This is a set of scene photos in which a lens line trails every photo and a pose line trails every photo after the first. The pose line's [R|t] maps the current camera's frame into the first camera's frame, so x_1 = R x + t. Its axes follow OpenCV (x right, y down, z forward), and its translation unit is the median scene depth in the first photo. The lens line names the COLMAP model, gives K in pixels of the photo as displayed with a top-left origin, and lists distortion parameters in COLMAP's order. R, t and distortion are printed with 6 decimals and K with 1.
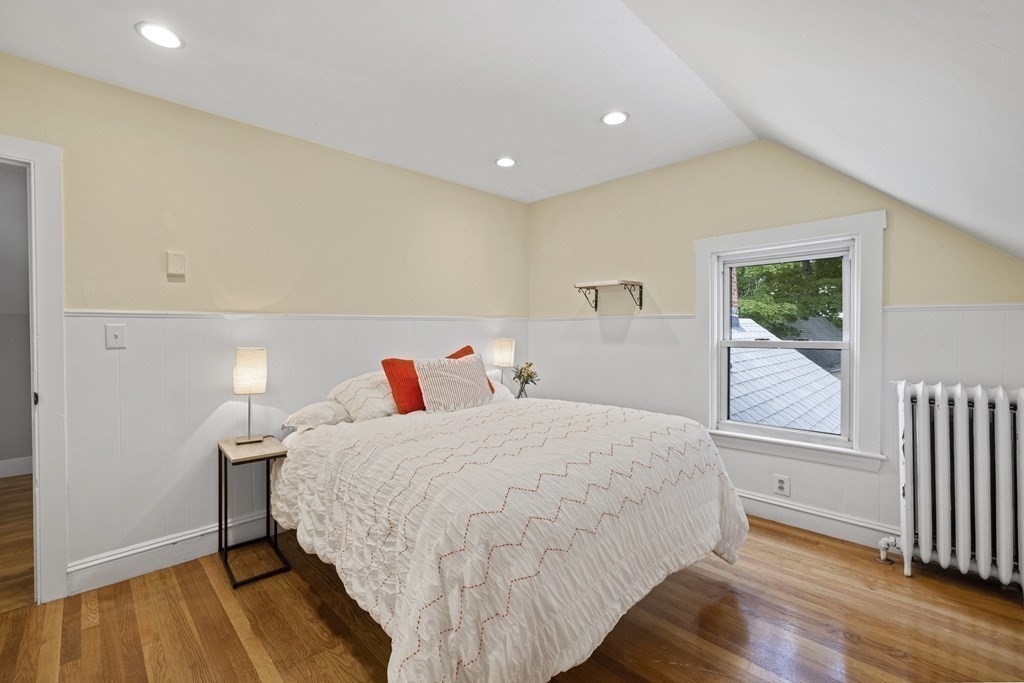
lens RADIAL K [[437.1, 0, 507.2], [0, 437.1, 334.9], [0, 0, 1]] dist [-0.000564, -0.000068]
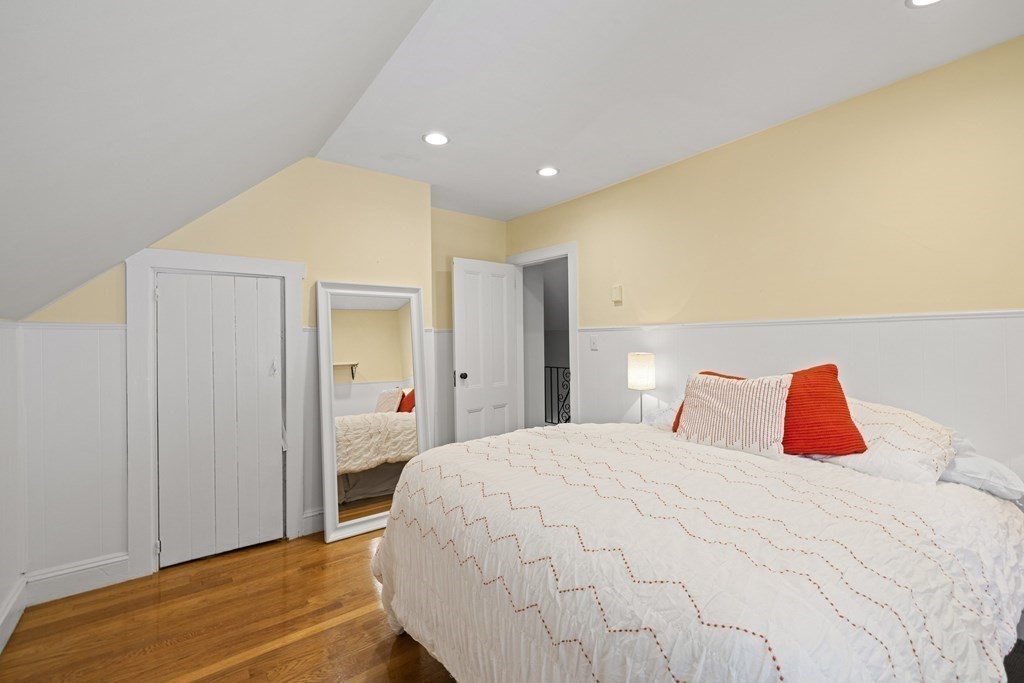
lens RADIAL K [[424.5, 0, 512.0], [0, 424.5, 341.5], [0, 0, 1]] dist [0.000130, 0.000017]
pose [[-0.092898, 0.010256, -0.995623, 0.714823], [0.000728, 0.999947, 0.010232, -0.017747], [0.995675, 0.000226, -0.092900, 0.810163]]
